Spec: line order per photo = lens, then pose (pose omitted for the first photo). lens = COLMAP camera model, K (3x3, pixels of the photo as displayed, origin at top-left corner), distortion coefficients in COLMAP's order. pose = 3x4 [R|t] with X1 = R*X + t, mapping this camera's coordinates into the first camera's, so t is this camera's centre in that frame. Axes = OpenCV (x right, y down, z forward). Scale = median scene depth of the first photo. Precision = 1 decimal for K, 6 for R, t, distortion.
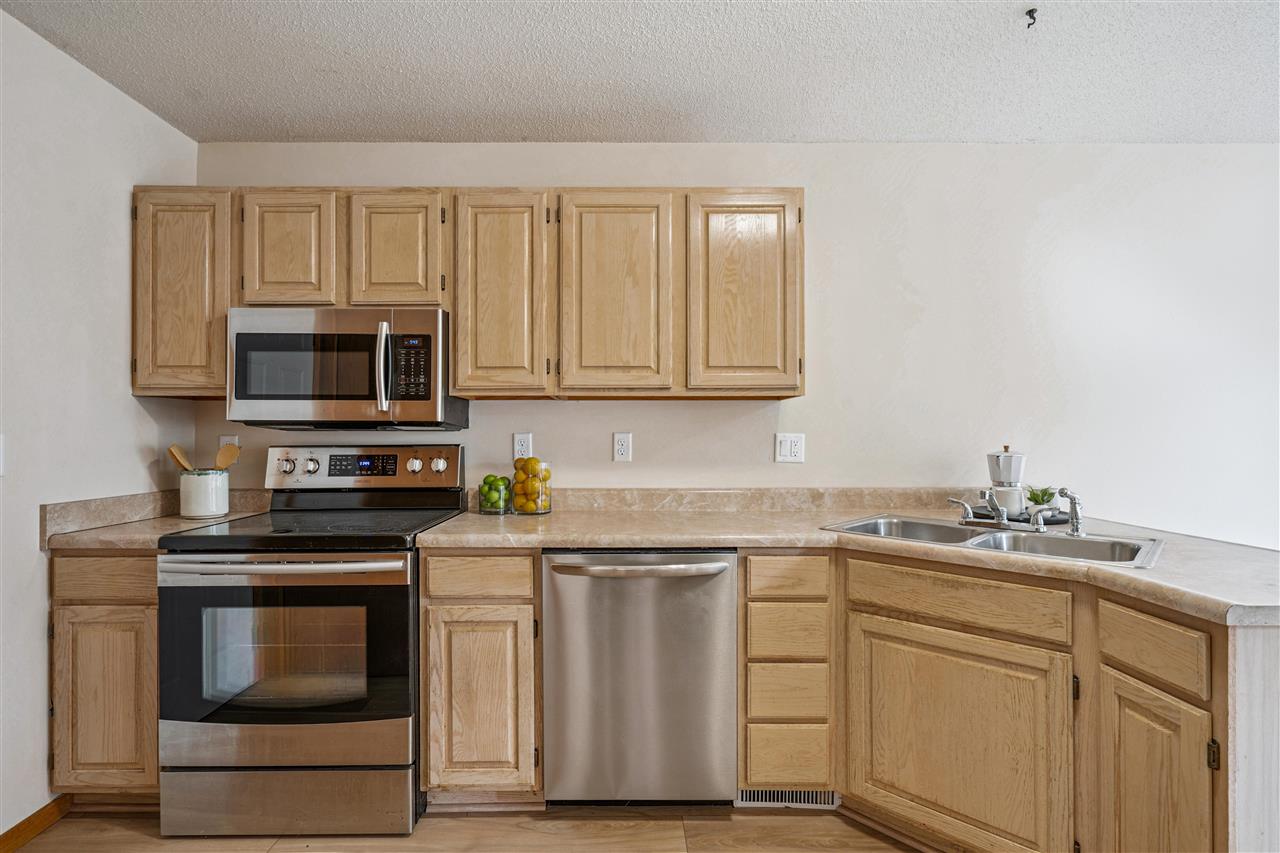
lens RADIAL K [[589.0, 0, 624.3], [0, 589.0, 431.9], [0, 0, 1]] dist [-0.002590, -0.000571]
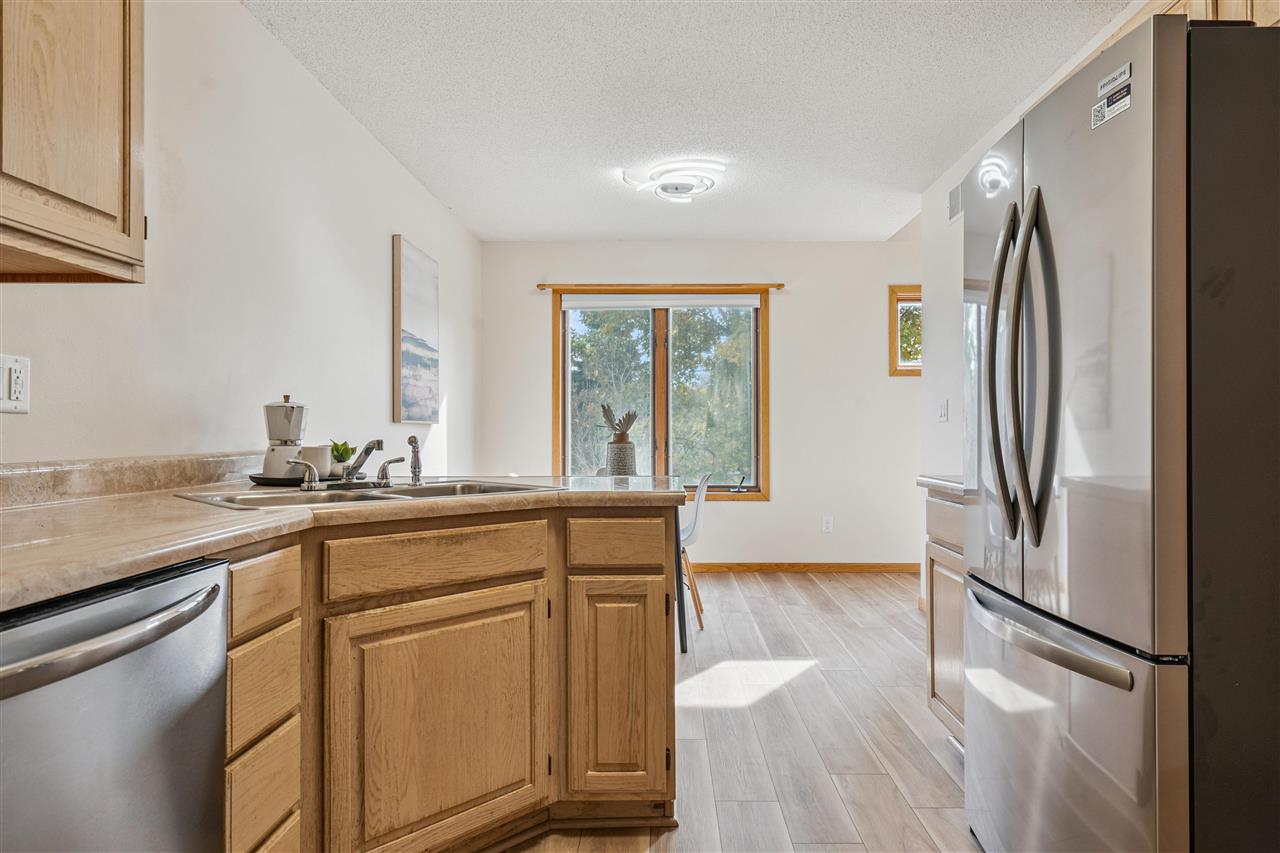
lens RADIAL K [[766.9, 0, 655.8], [0, 766.9, 427.1], [0, 0, 1]] dist [0.002898, 0.000610]
pose [[0.013494, 0.005406, 0.999894, -0.407385], [-0.005146, 0.999973, -0.005337, 0.074458], [-0.999896, -0.005073, 0.013522, 0.516704]]
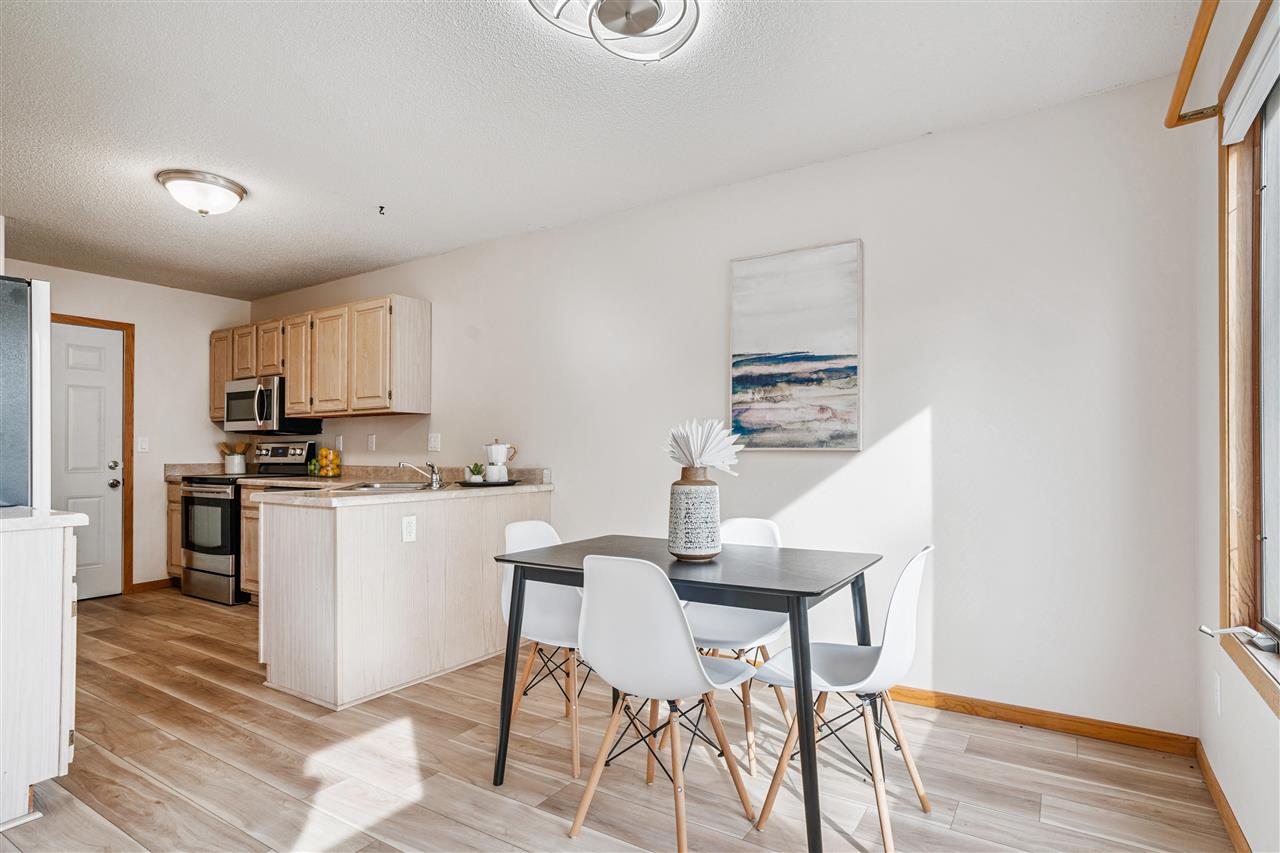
lens RADIAL K [[653.3, 0, 639.1], [0, 653.3, 441.8], [0, 0, 1]] dist [-0.003617, 0.000126]
pose [[0.837325, -0.008234, -0.546644, 2.022516], [0.005233, 0.999961, -0.007047, 0.047828], [0.546681, 0.003040, 0.837336, -0.244284]]
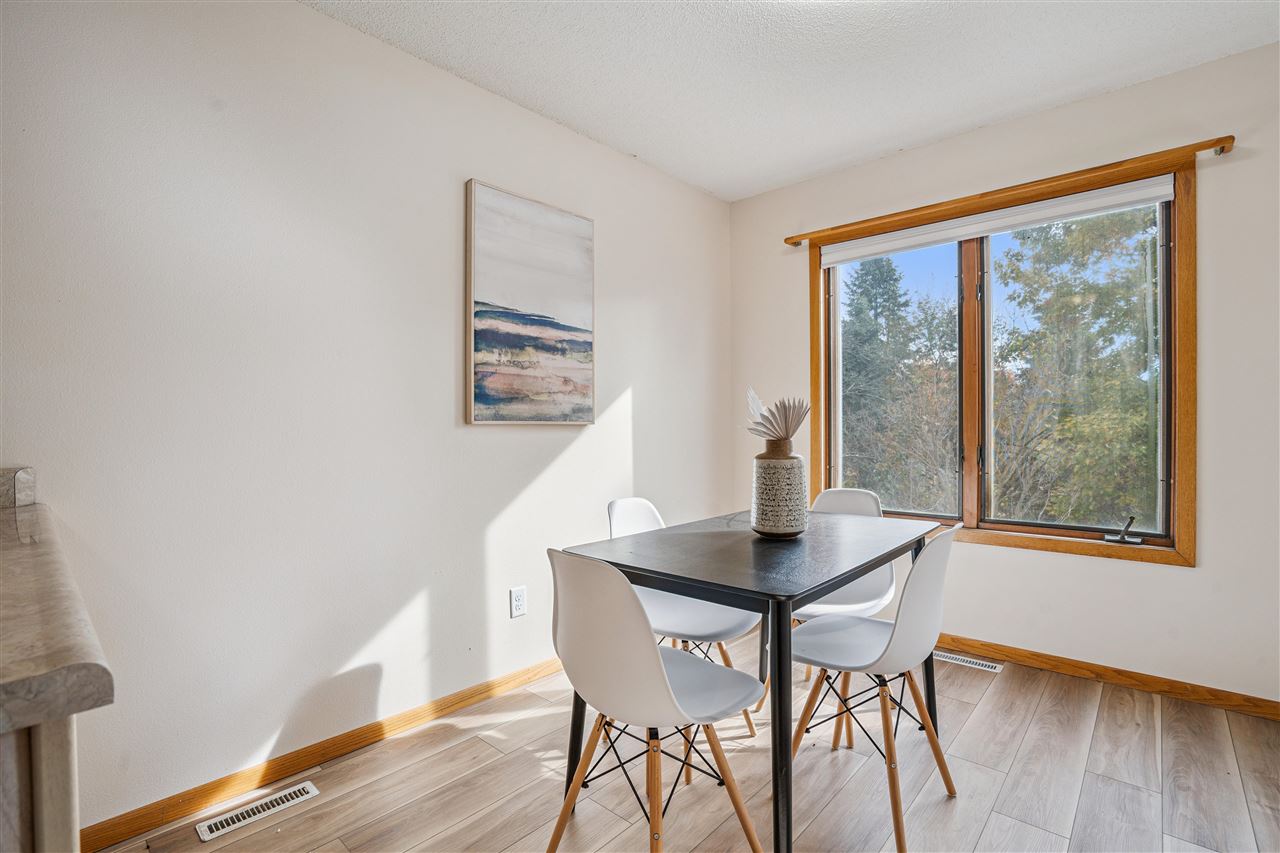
lens RADIAL K [[604.4, 0, 640.8], [0, 604.4, 435.0], [0, 0, 1]] dist [-0.041180, 0.018170]
pose [[0.672086, -0.011492, 0.740383, 0.778075], [-0.001117, 0.999863, 0.016534, 0.059702], [-0.740472, -0.011940, 0.671981, 0.189946]]
